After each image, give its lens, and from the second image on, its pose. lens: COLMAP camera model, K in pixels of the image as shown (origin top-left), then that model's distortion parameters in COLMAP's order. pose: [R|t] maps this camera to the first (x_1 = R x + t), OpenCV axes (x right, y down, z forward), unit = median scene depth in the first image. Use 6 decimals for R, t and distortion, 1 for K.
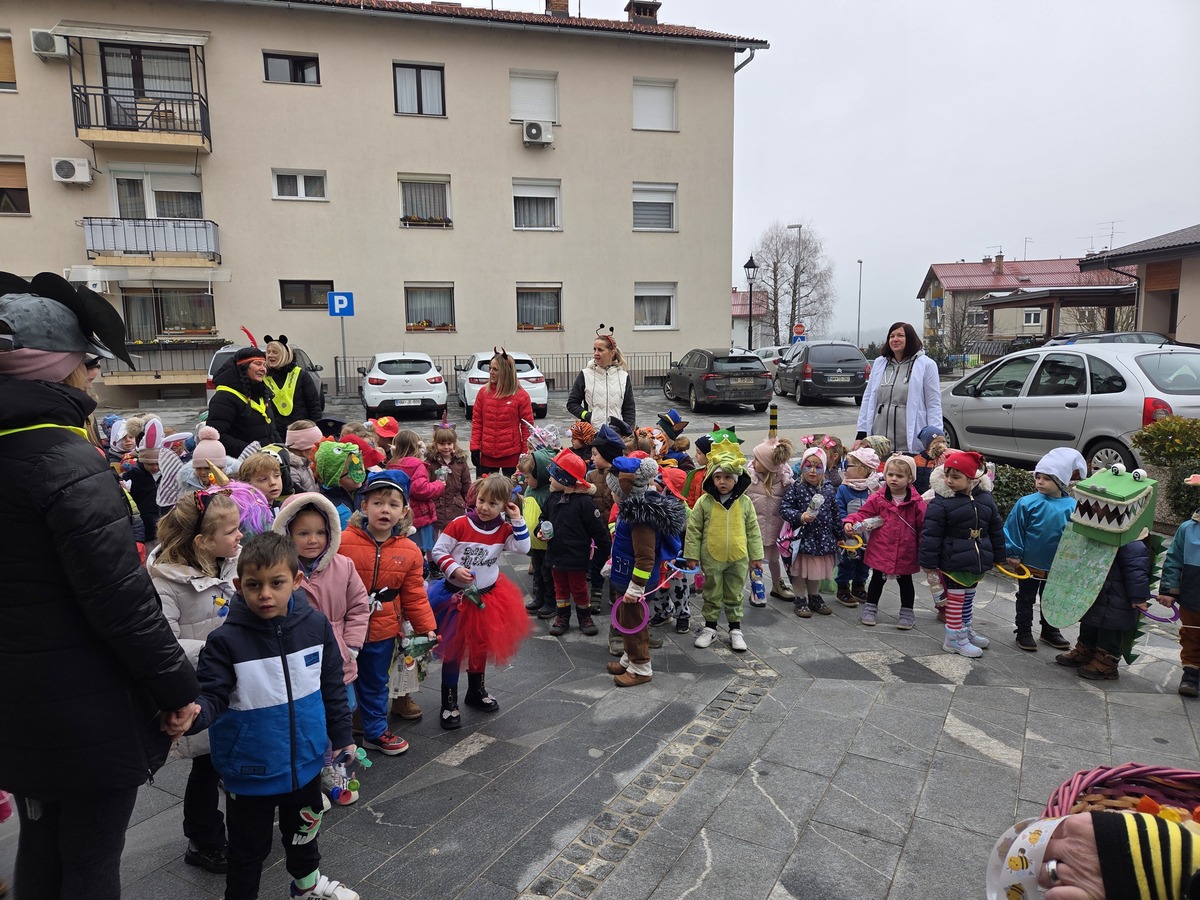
lens RADIAL K [[799.2, 0, 592.1], [0, 799.2, 441.0], [0, 0, 1]] dist [0.069450, -0.054756]
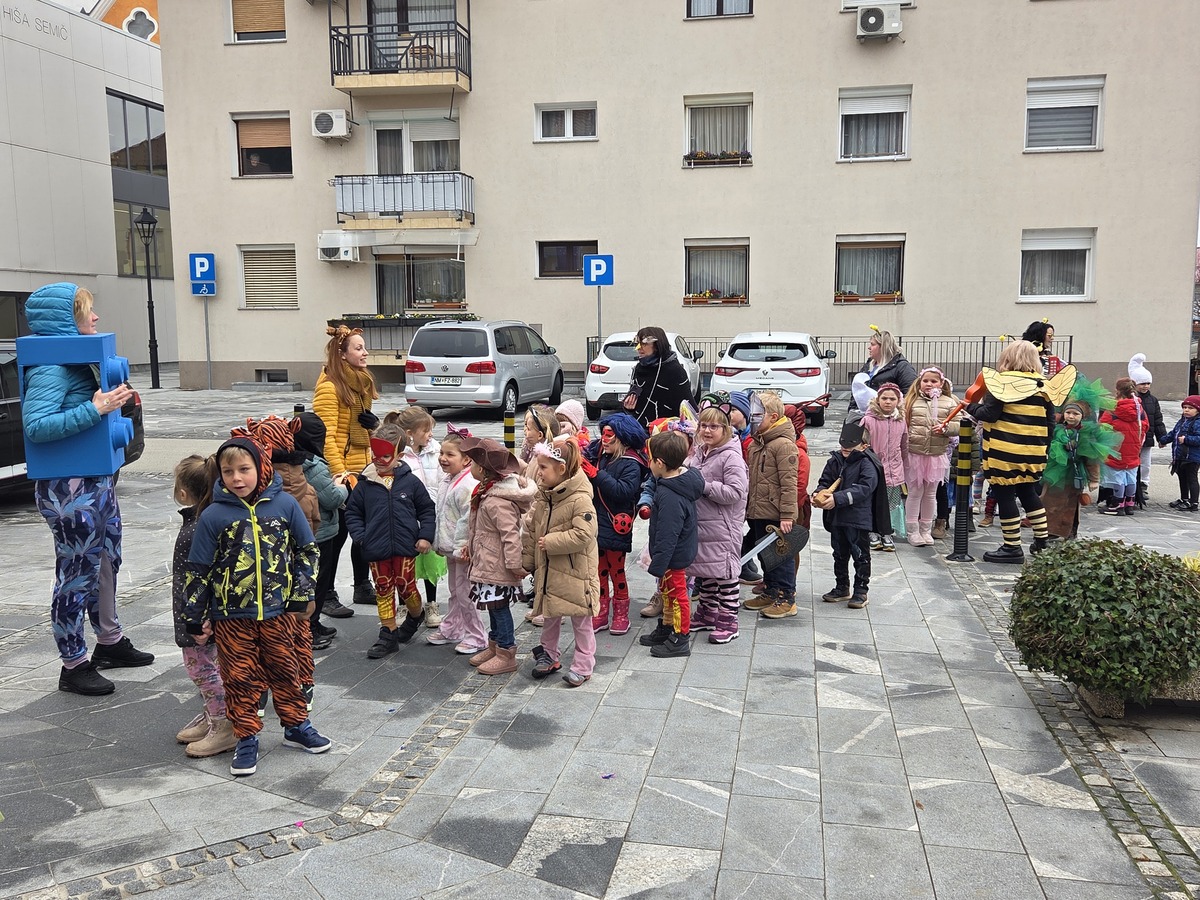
lens RADIAL K [[1064.9, 0, 607.0], [0, 1064.9, 454.2], [0, 0, 1]] dist [0.072026, -0.061124]
pose [[0.907833, 0.061805, -0.414752, 0.138158], [-0.060904, 0.998025, 0.015412, -0.006147], [0.414885, 0.011269, 0.909804, 0.052840]]
